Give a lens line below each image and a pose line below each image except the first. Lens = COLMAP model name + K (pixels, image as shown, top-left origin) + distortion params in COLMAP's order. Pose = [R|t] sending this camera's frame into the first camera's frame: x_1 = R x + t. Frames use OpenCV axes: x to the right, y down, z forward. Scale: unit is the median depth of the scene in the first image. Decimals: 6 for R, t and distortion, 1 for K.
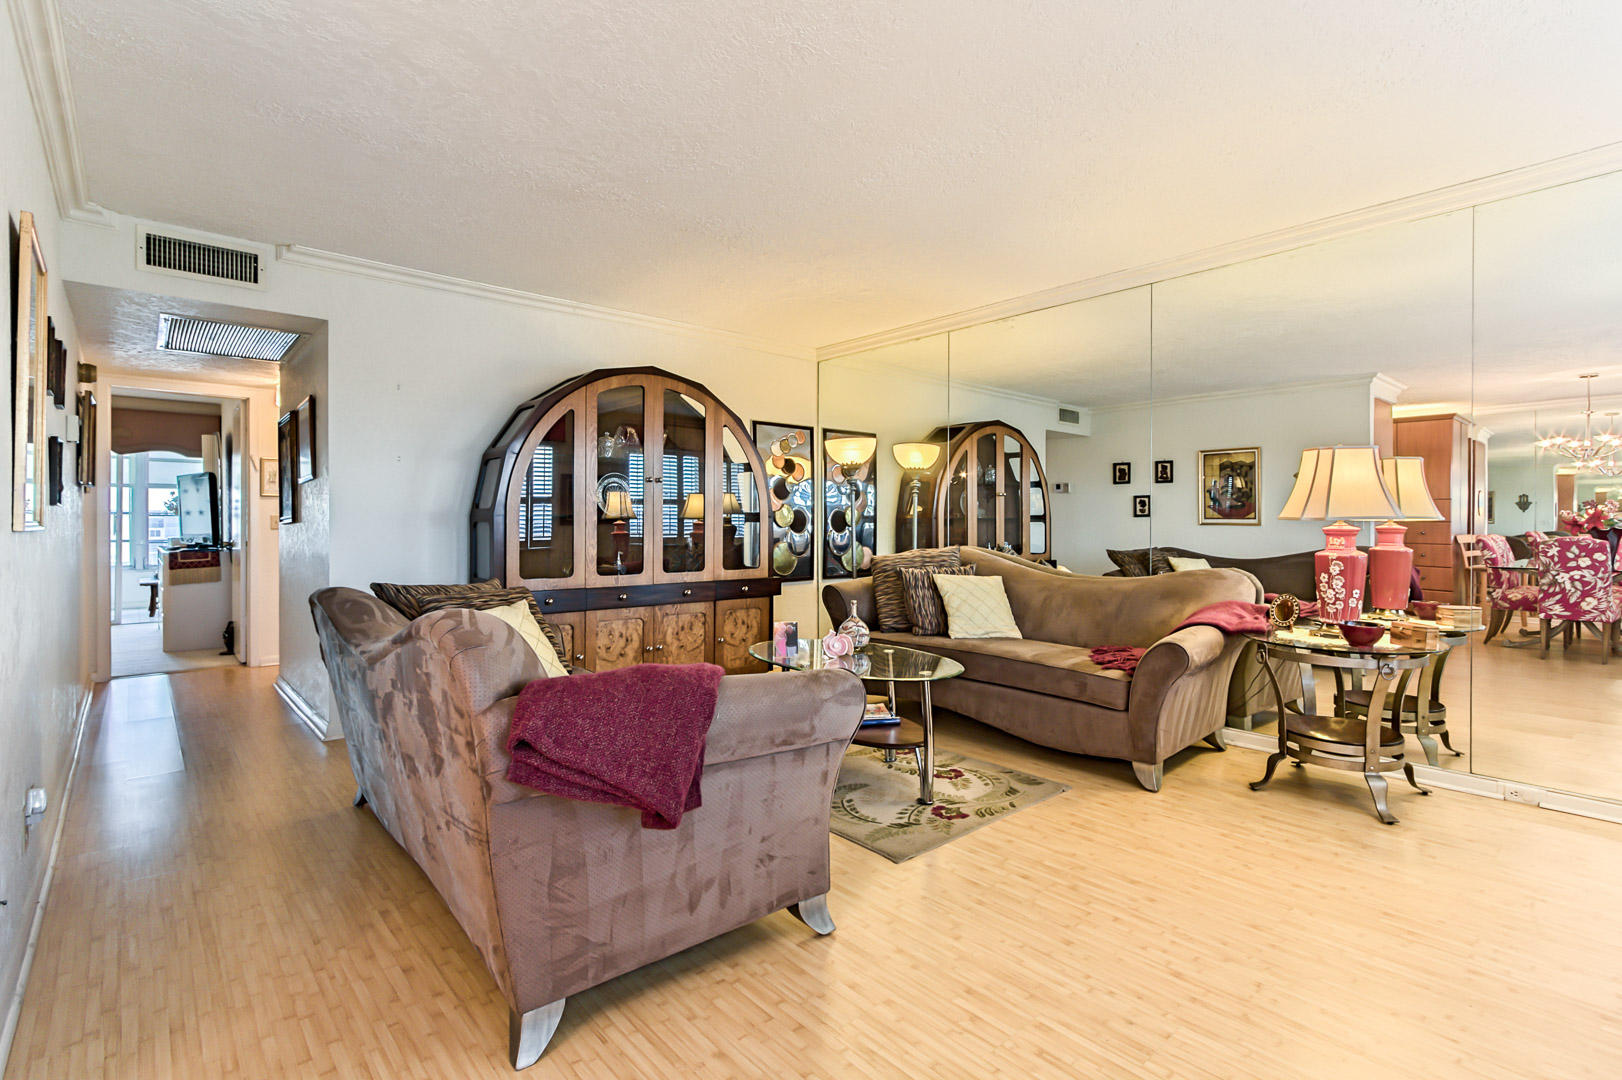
lens RADIAL K [[786.9, 0, 812.5], [0, 786.9, 537.3], [0, 0, 1]] dist [0.000007, 0.000204]
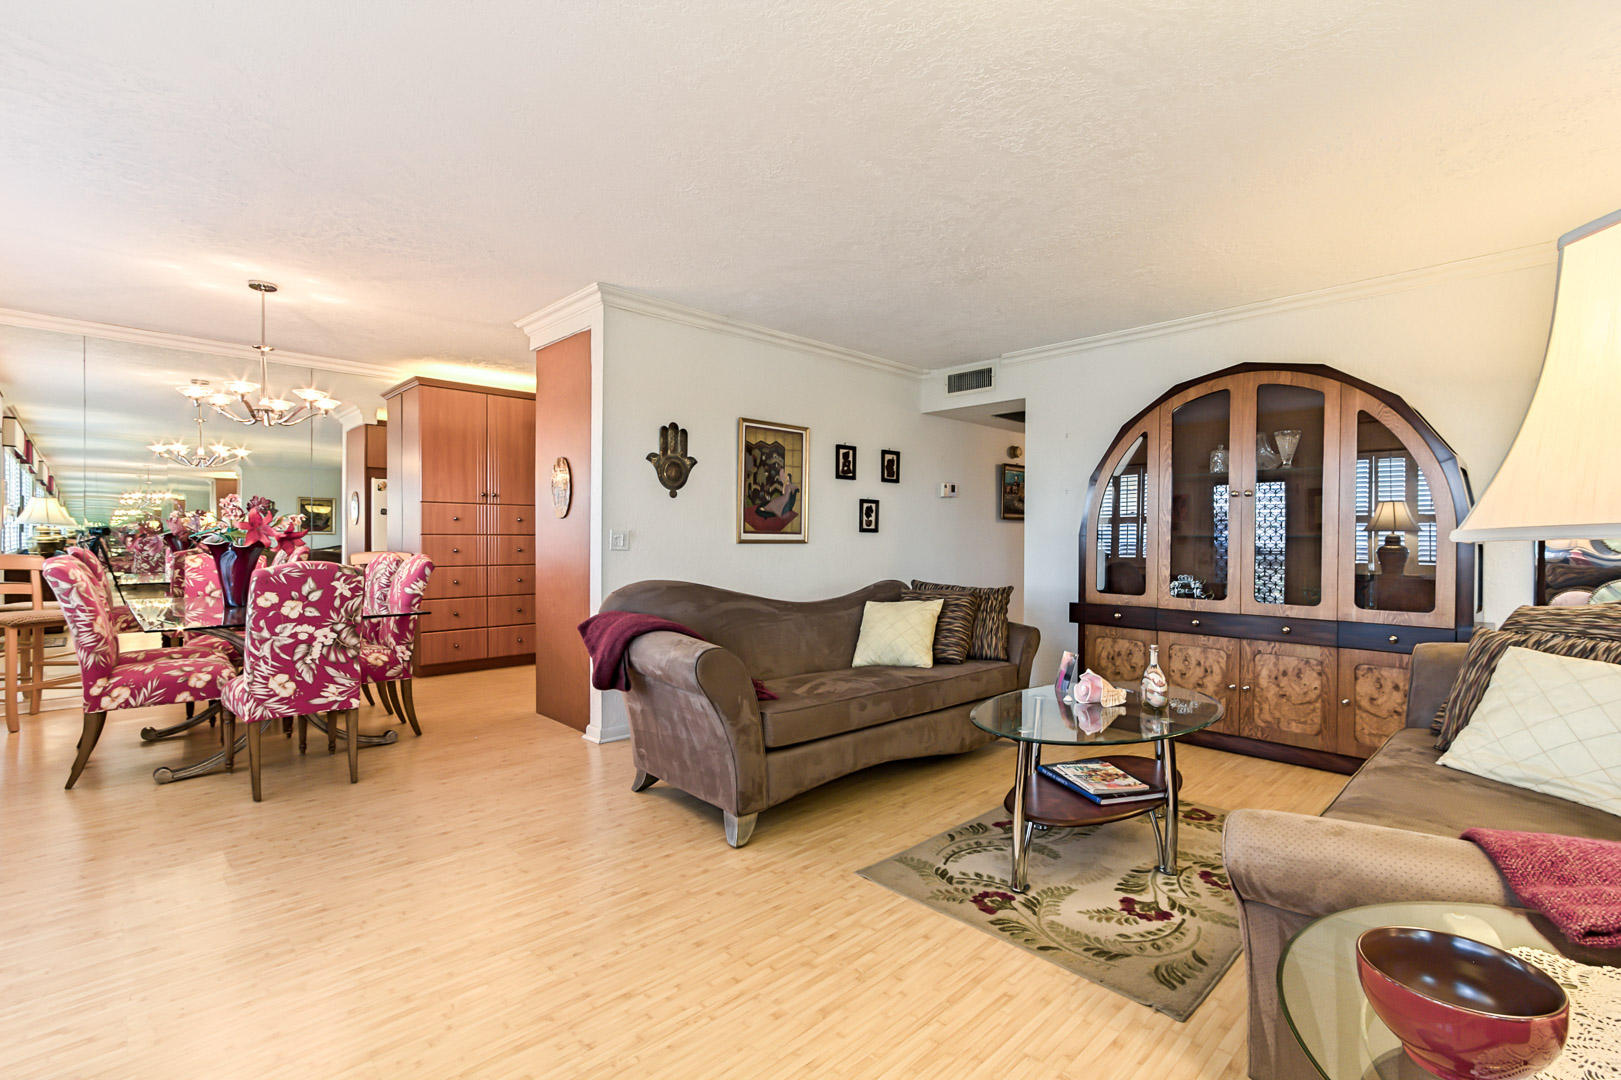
lens RADIAL K [[734.5, 0, 821.3], [0, 734.5, 548.1], [0, 0, 1]] dist [-0.007934, 0.002760]
pose [[0.029452, 0.011879, -0.999496, 0.804080], [-0.025560, 0.999611, 0.011127, -0.013216], [0.999239, 0.025219, 0.029744, 0.698768]]
